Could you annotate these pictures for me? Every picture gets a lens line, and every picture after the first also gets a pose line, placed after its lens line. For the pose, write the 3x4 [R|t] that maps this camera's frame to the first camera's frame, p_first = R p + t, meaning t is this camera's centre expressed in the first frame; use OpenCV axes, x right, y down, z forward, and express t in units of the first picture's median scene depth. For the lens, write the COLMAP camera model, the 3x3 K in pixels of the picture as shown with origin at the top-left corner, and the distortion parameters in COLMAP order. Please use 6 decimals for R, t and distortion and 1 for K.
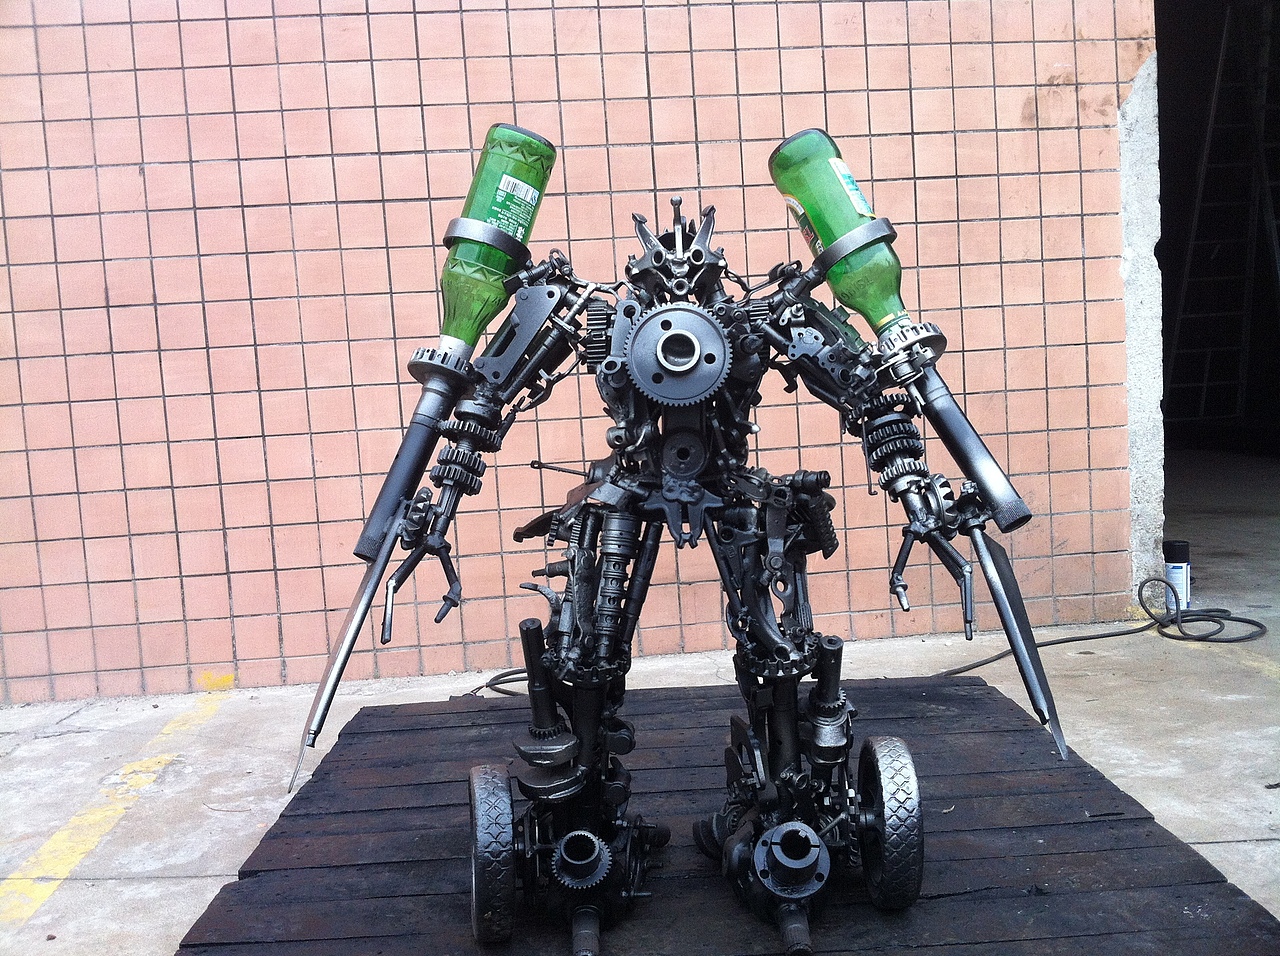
lens RADIAL K [[1244.2, 0, 637.1], [0, 1244.2, 518.2], [0, 0, 1]] dist [0.091626, -0.305572]
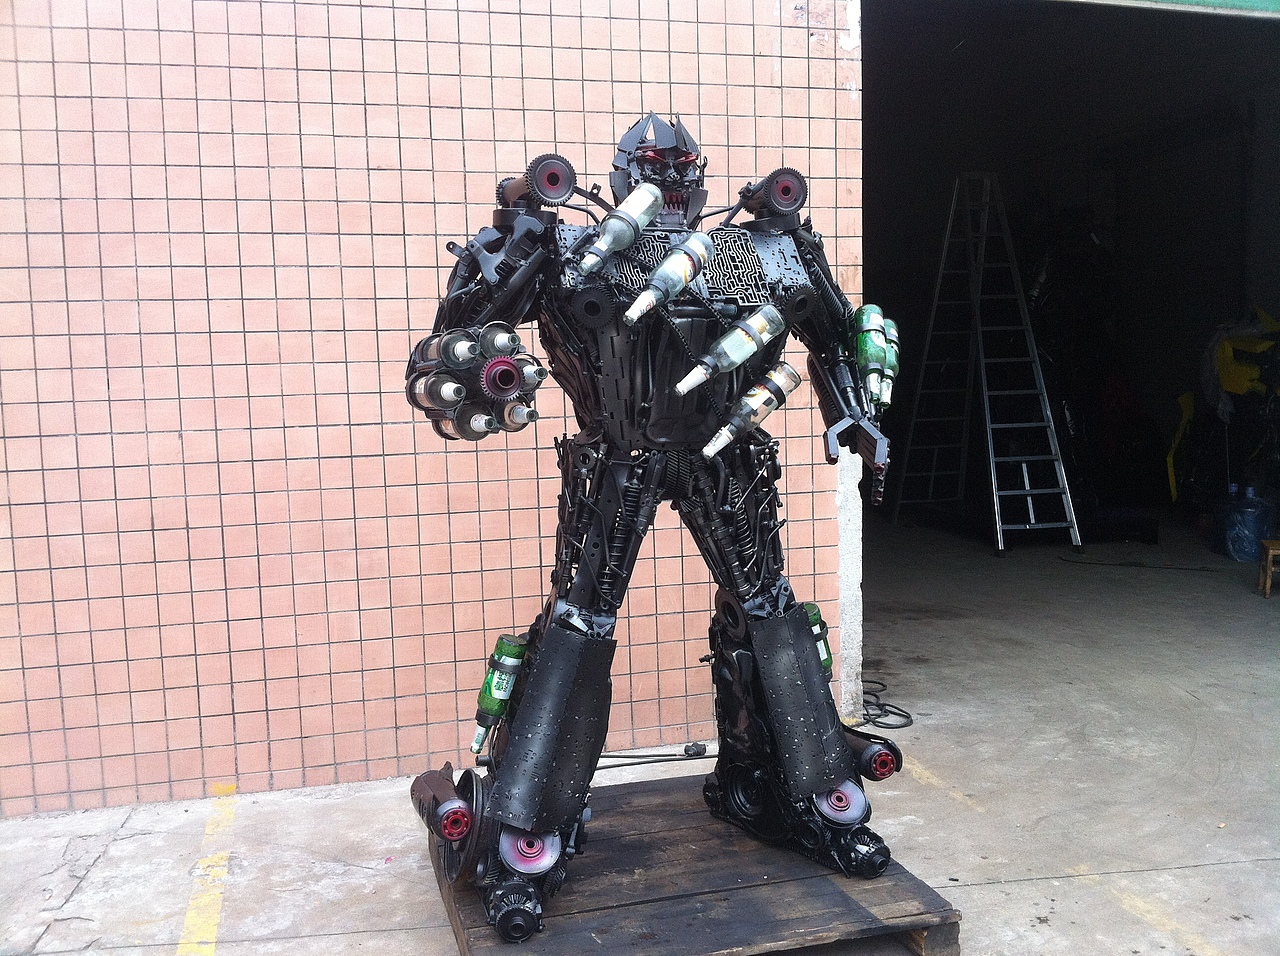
lens RADIAL K [[1323.6, 0, 694.9], [0, 1323.6, 461.4], [0, 0, 1]] dist [0.026584, -0.179490]
pose [[0.977531, 0.018999, 0.209933, -0.136117], [-0.015517, 0.999714, -0.018218, -0.227099], [-0.210219, 0.014551, 0.977546, -0.597121]]
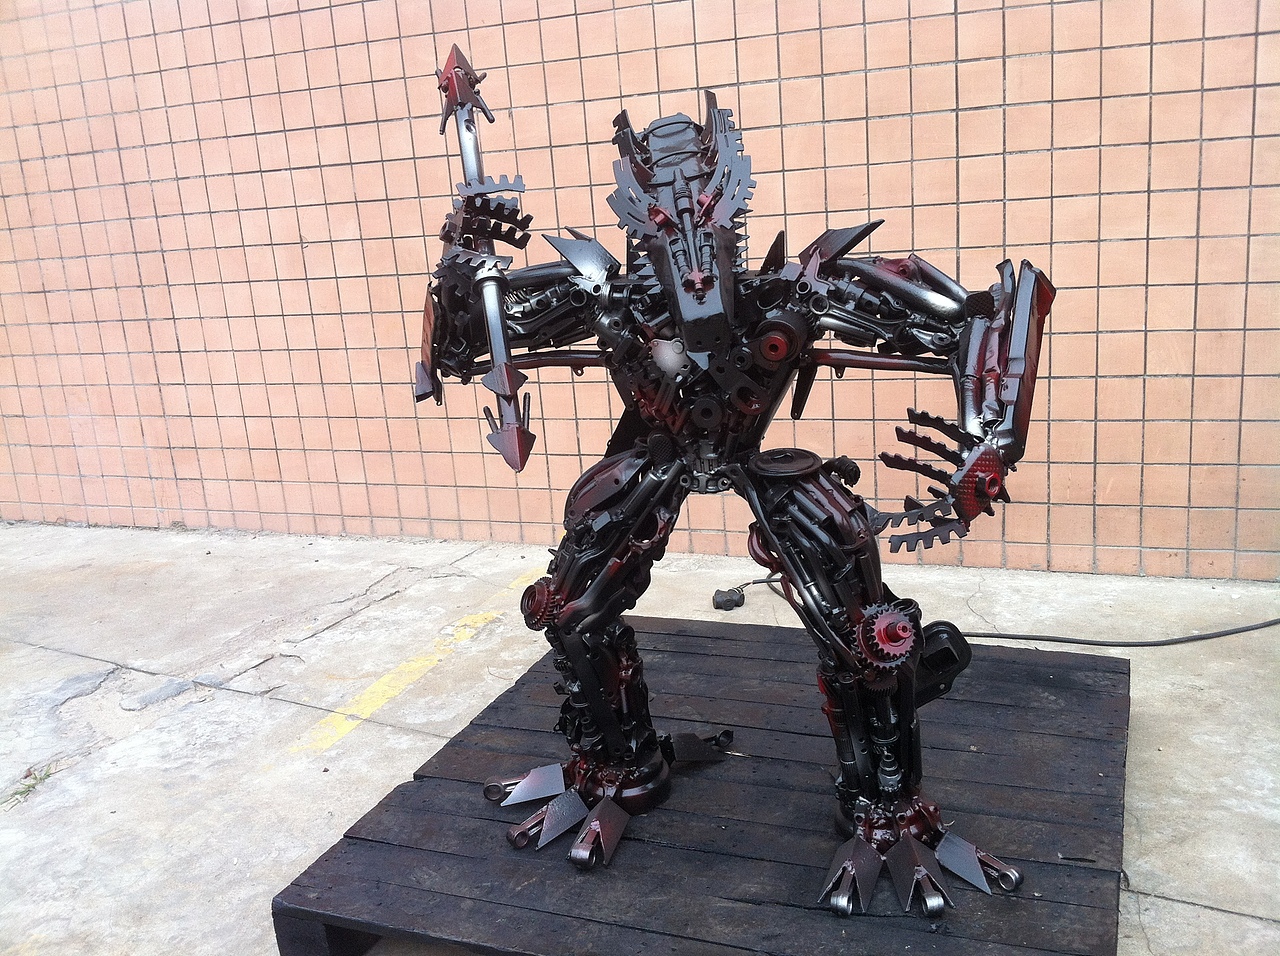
lens RADIAL K [[1250.6, 0, 638.8], [0, 1250.6, 505.2], [0, 0, 1]] dist [0.100028, -0.328892]
pose [[0.877245, 0.115514, -0.465937, 0.300129], [-0.014685, 0.976619, 0.214474, -0.172439], [0.479817, -0.181304, 0.858431, -0.026797]]
